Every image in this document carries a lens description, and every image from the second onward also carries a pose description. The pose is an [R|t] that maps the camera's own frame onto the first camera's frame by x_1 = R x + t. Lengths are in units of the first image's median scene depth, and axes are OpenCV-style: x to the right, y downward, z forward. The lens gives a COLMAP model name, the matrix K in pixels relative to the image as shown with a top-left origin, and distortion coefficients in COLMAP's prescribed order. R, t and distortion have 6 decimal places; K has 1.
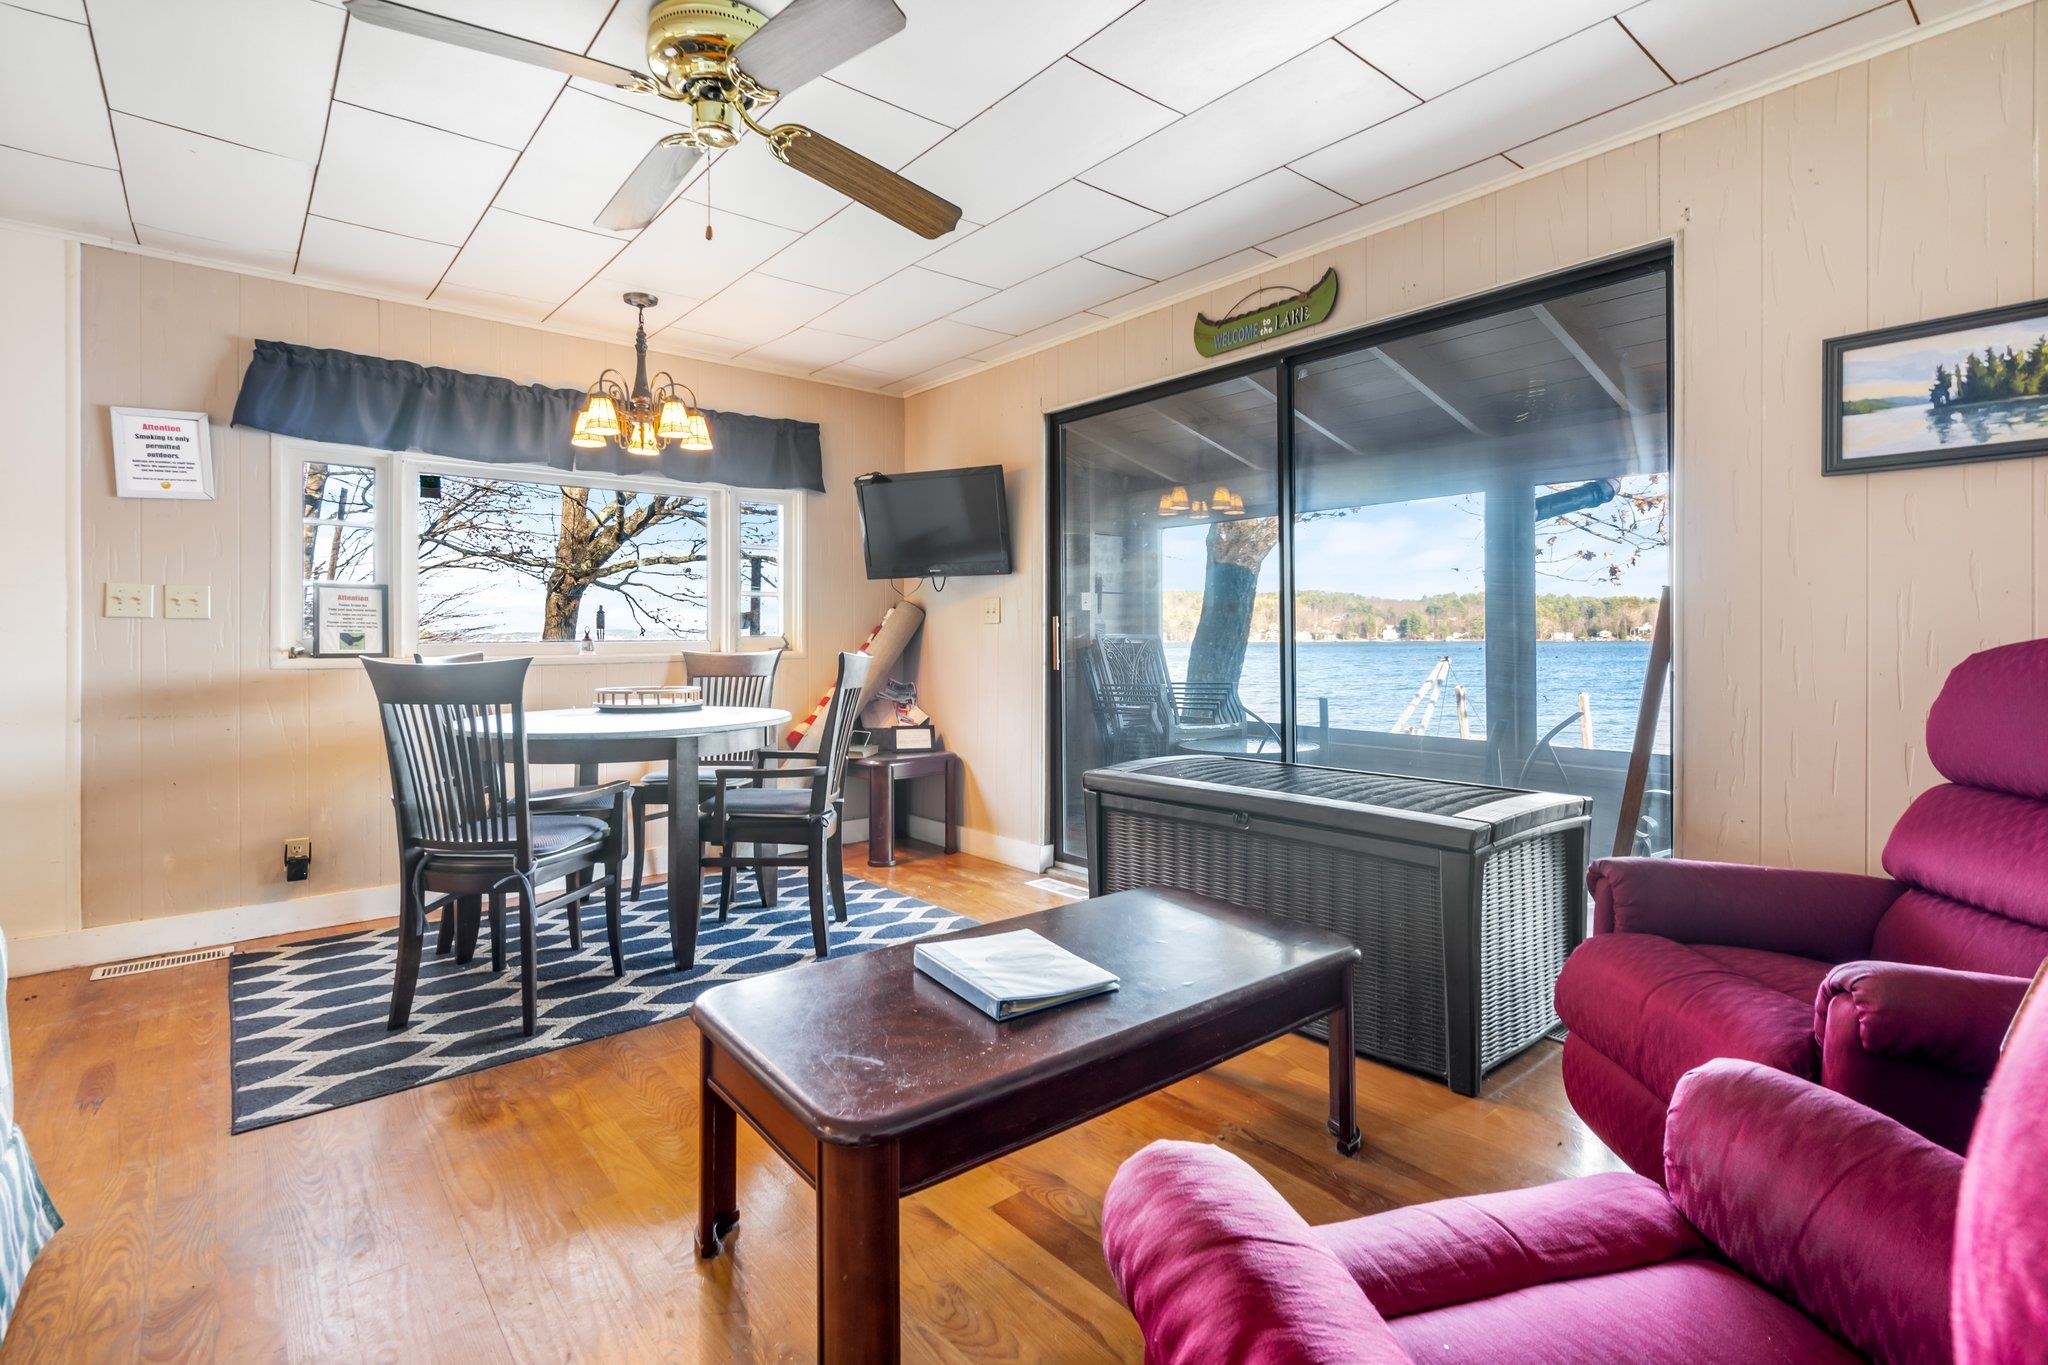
lens RADIAL K [[978.3, 0, 1024.3], [0, 978.3, 668.8], [0, 0, 1]] dist [0.000666, 0.000140]
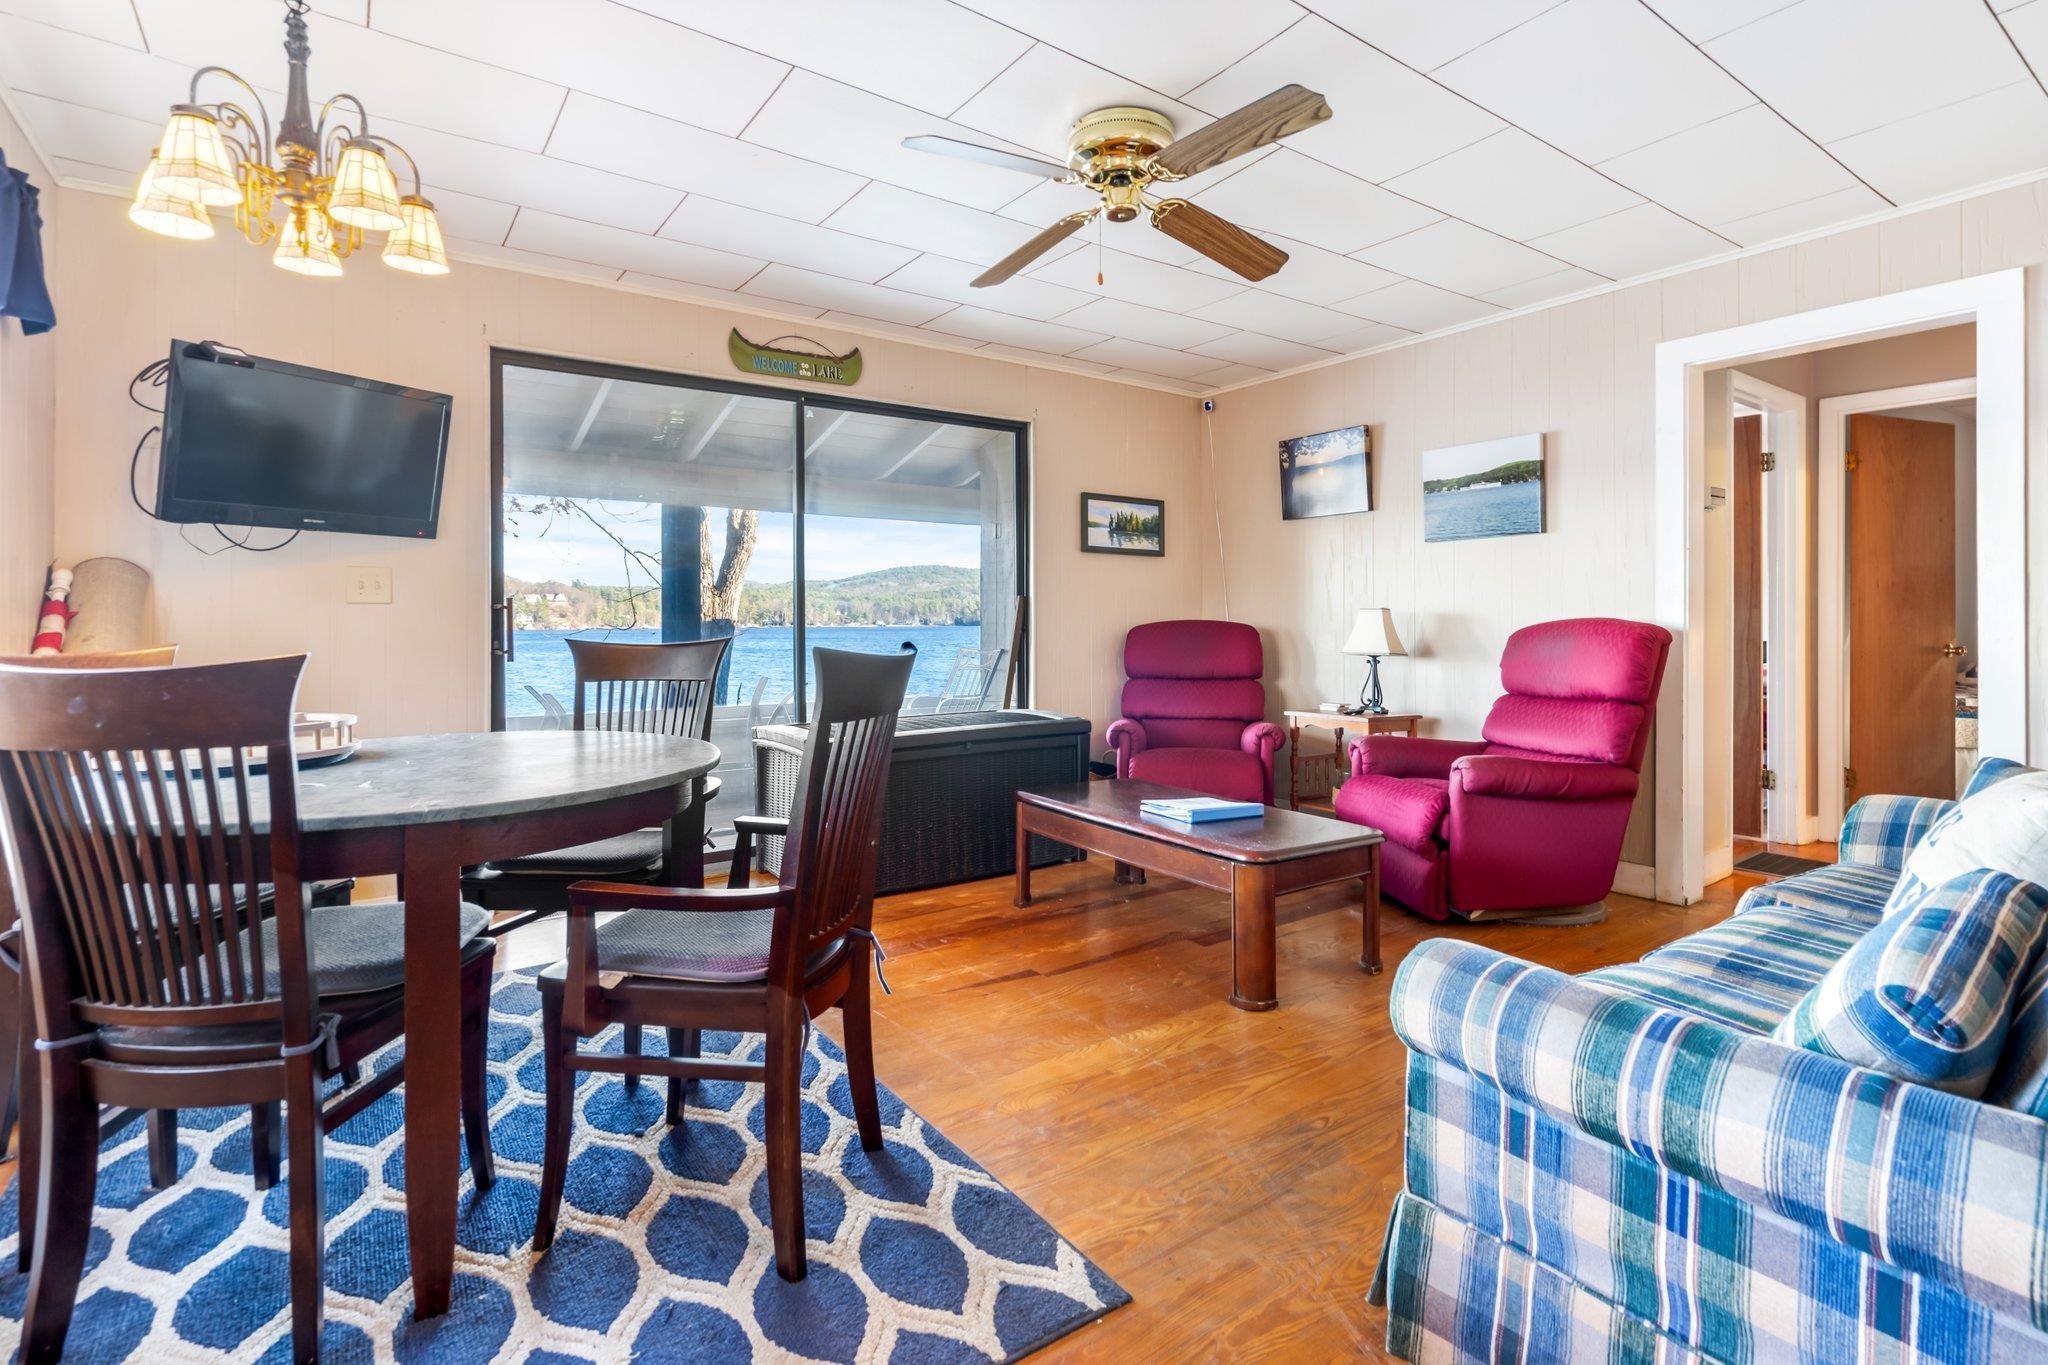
lens RADIAL K [[967.8, 0, 1028.2], [0, 967.8, 627.0], [0, 0, 1]] dist [-0.001480, 0.000009]
pose [[0.086434, 0.002177, 0.996255, -1.364932], [0.027412, 0.999614, -0.004562, -0.016056], [-0.995880, 0.027703, 0.086341, 0.899816]]
